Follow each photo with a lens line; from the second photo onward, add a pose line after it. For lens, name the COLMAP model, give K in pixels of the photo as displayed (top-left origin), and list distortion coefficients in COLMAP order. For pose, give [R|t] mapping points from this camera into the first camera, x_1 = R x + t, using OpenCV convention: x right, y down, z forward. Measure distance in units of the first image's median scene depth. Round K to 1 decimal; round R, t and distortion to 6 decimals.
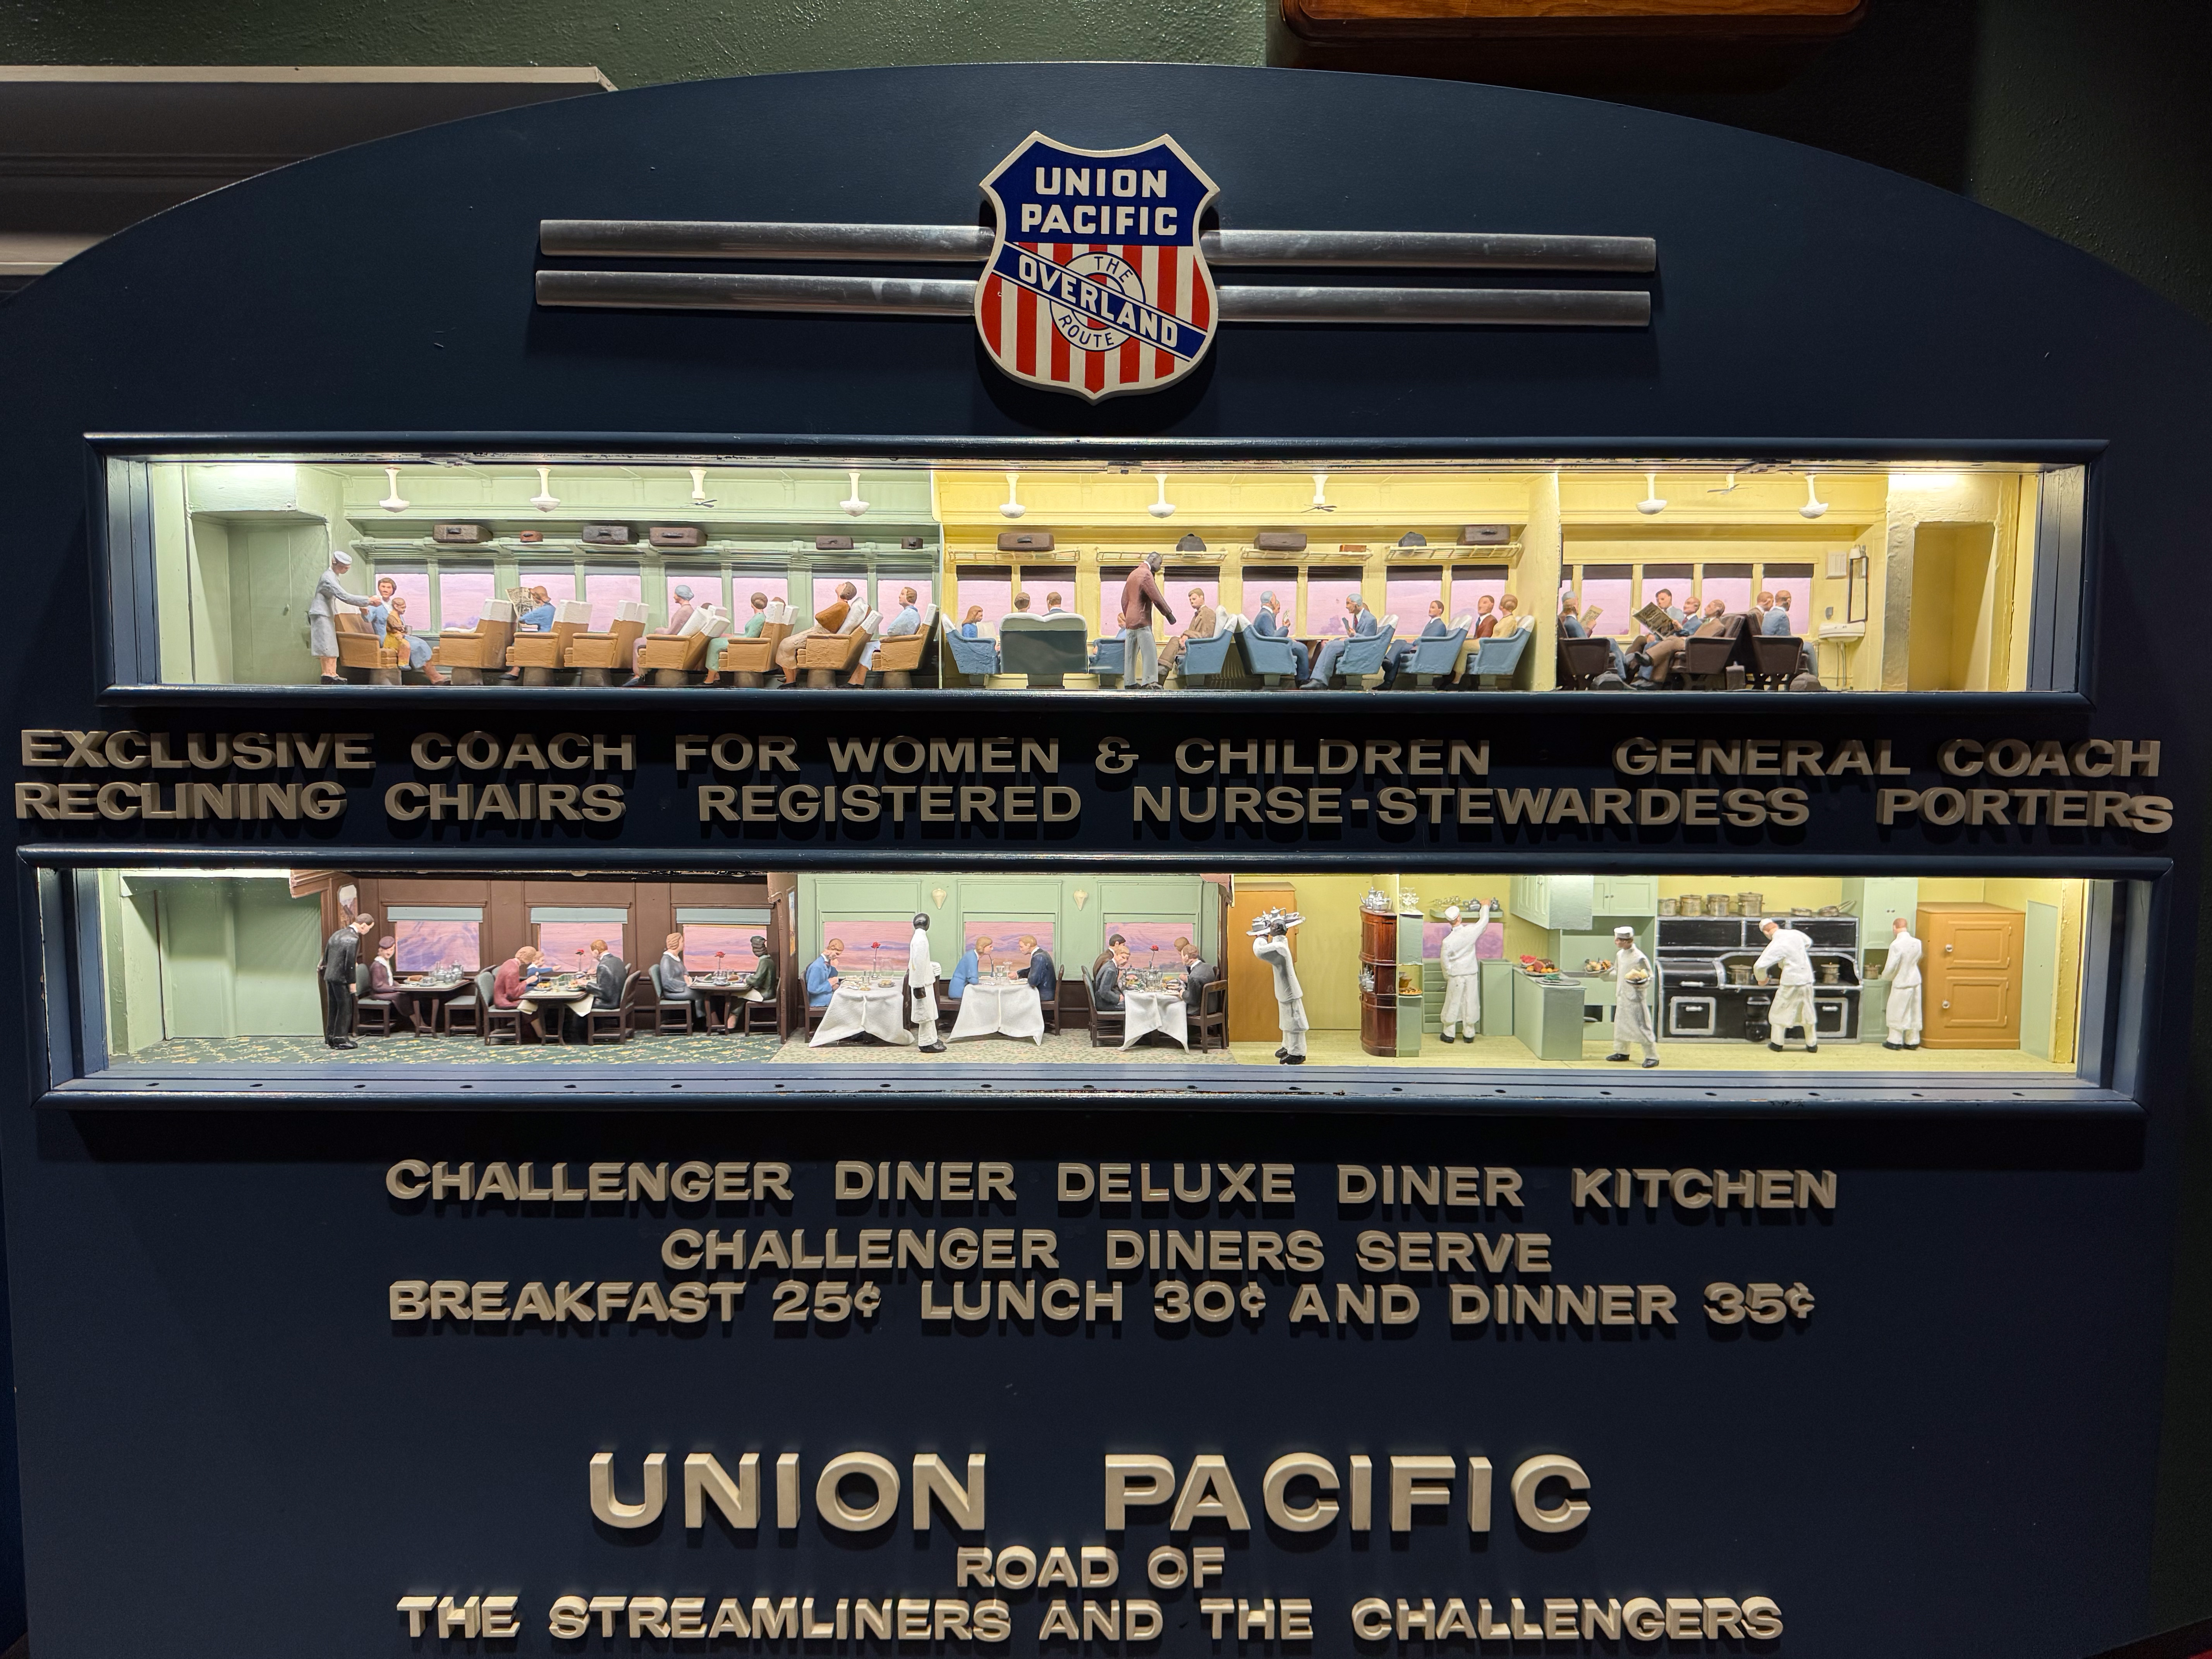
lens RADIAL K [[1562.7, 0, 1109.5], [0, 1562.7, 878.2], [0, 0, 1]] dist [0.004659, -0.001551]
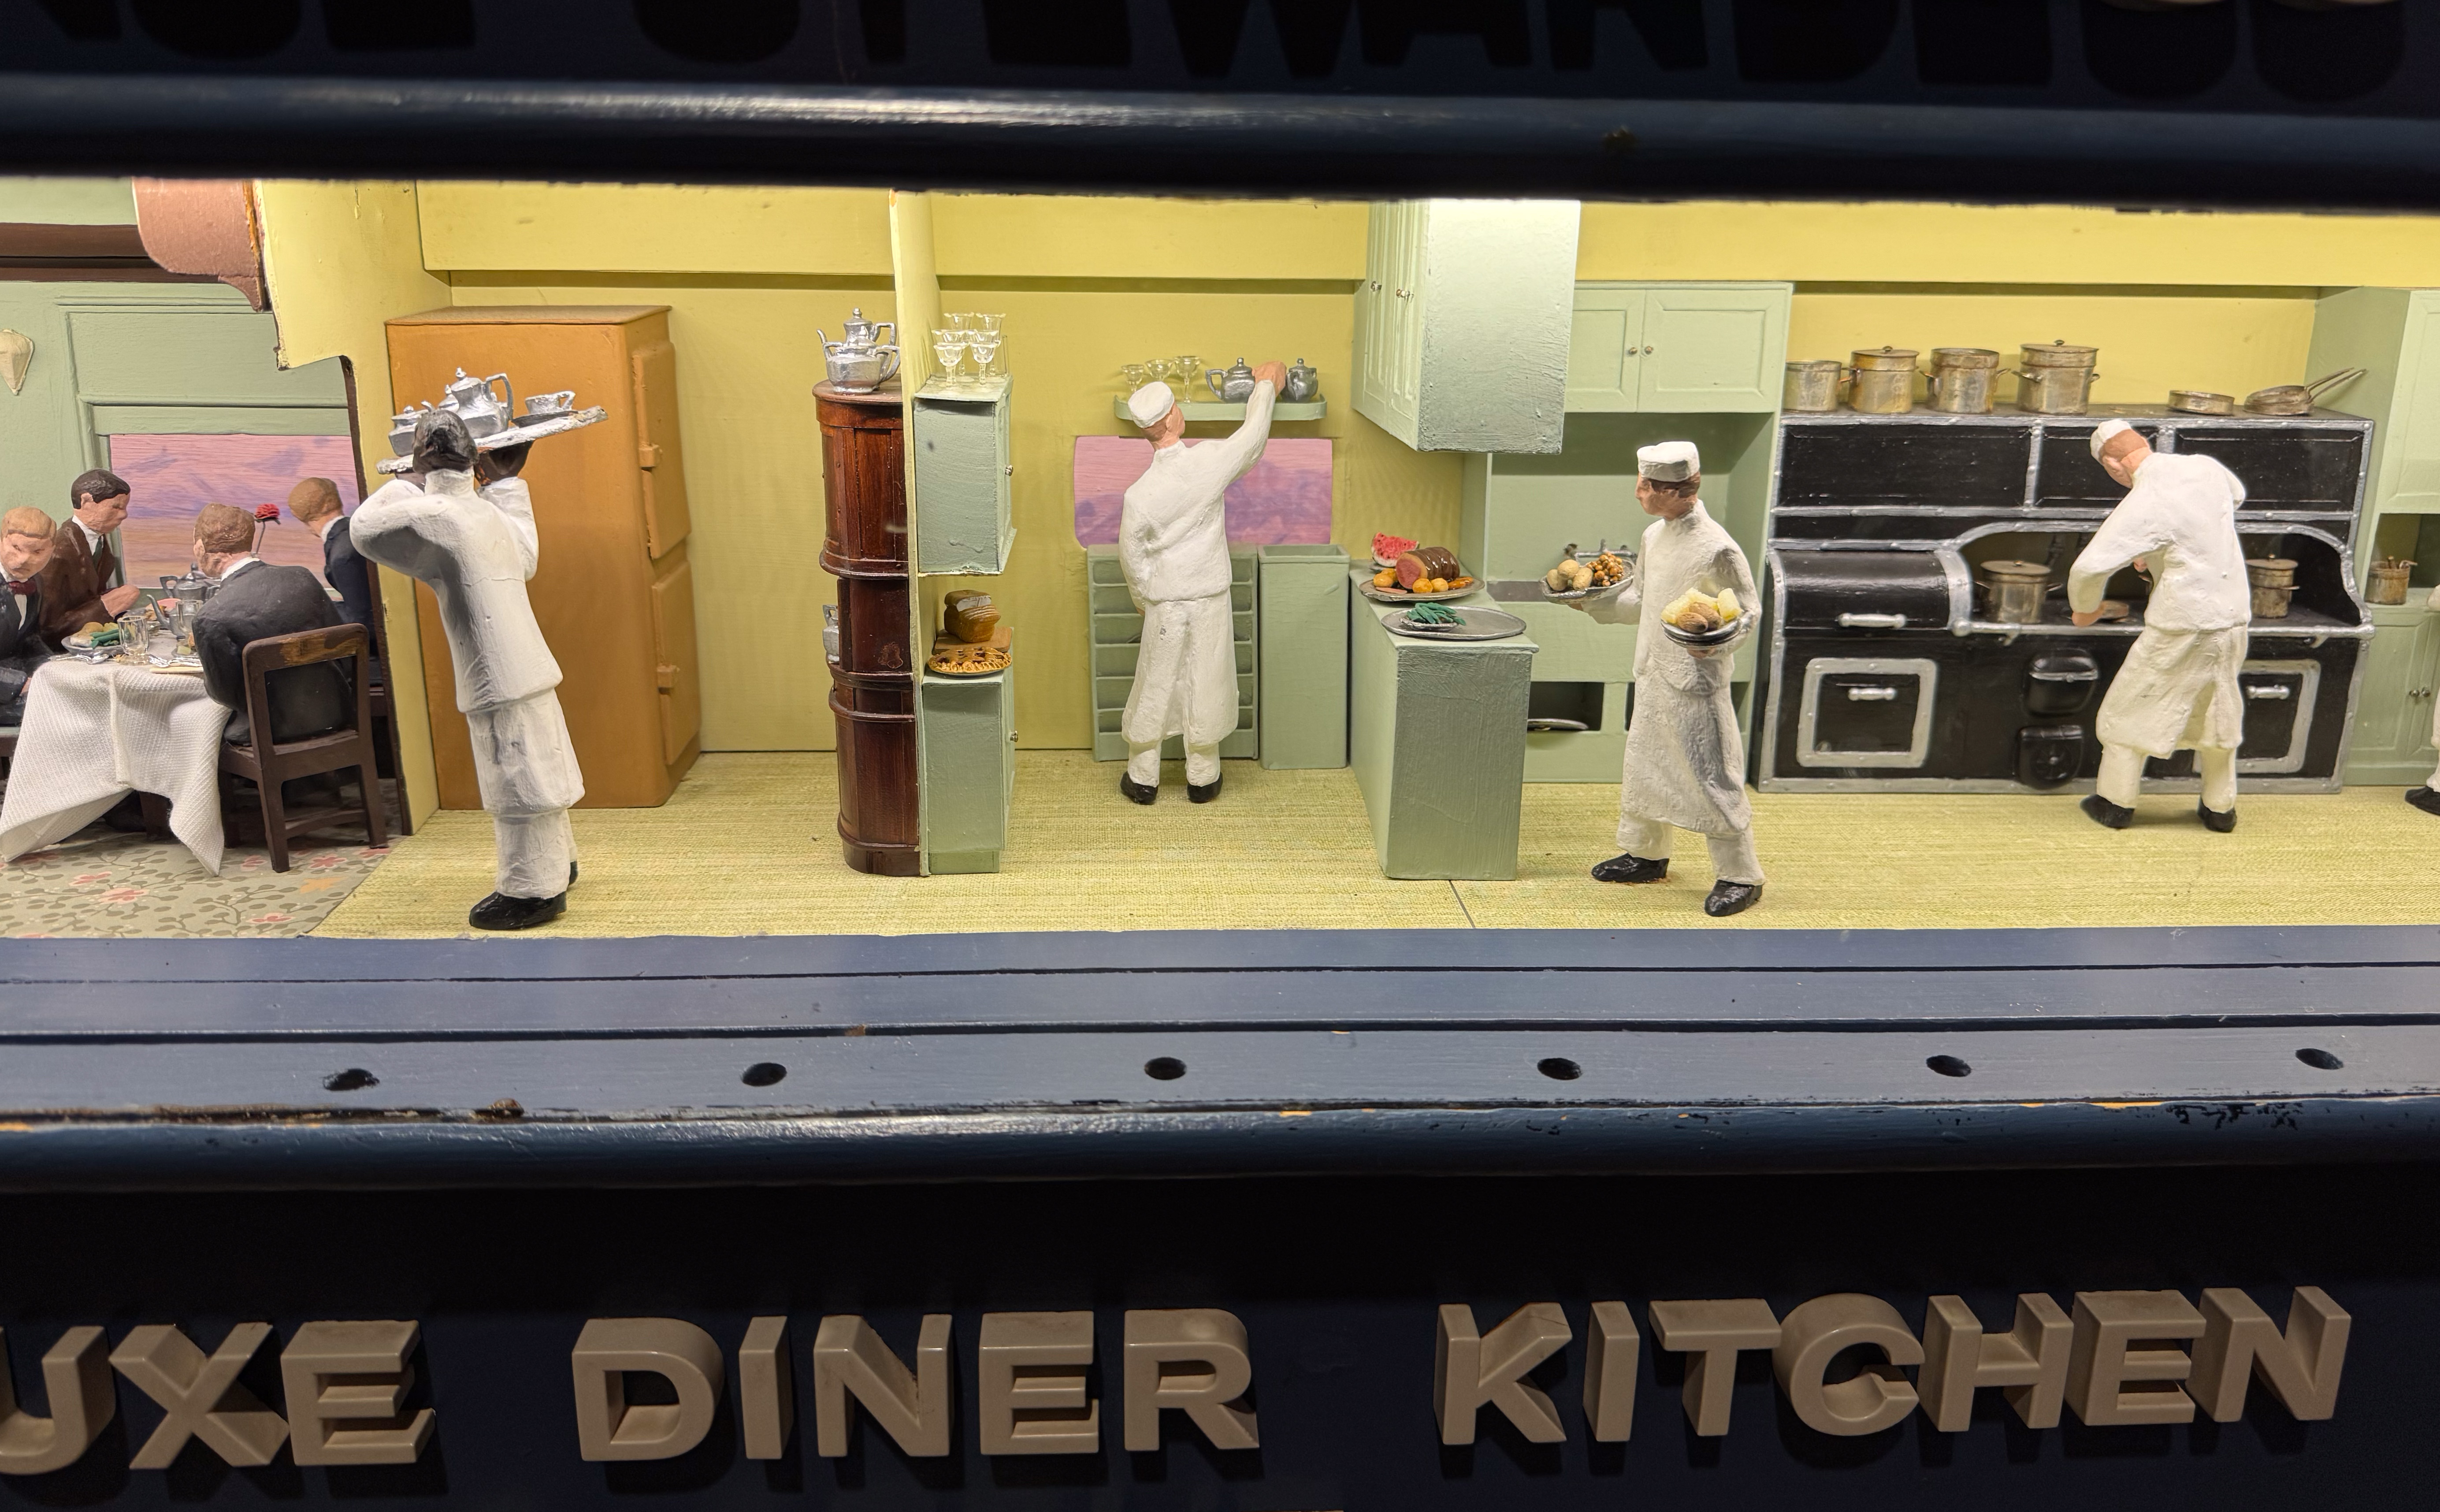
lens RADIAL K [[1738.6, 0, 1220.0], [0, 1738.6, 756.0], [0, 0, 1]] dist [0.055031, -0.079221]
pose [[0.999193, -0.008172, 0.039327, 0.248839], [0.000607, 0.982044, 0.188652, 0.029219], [-0.040163, -0.188475, 0.981256, 0.720640]]
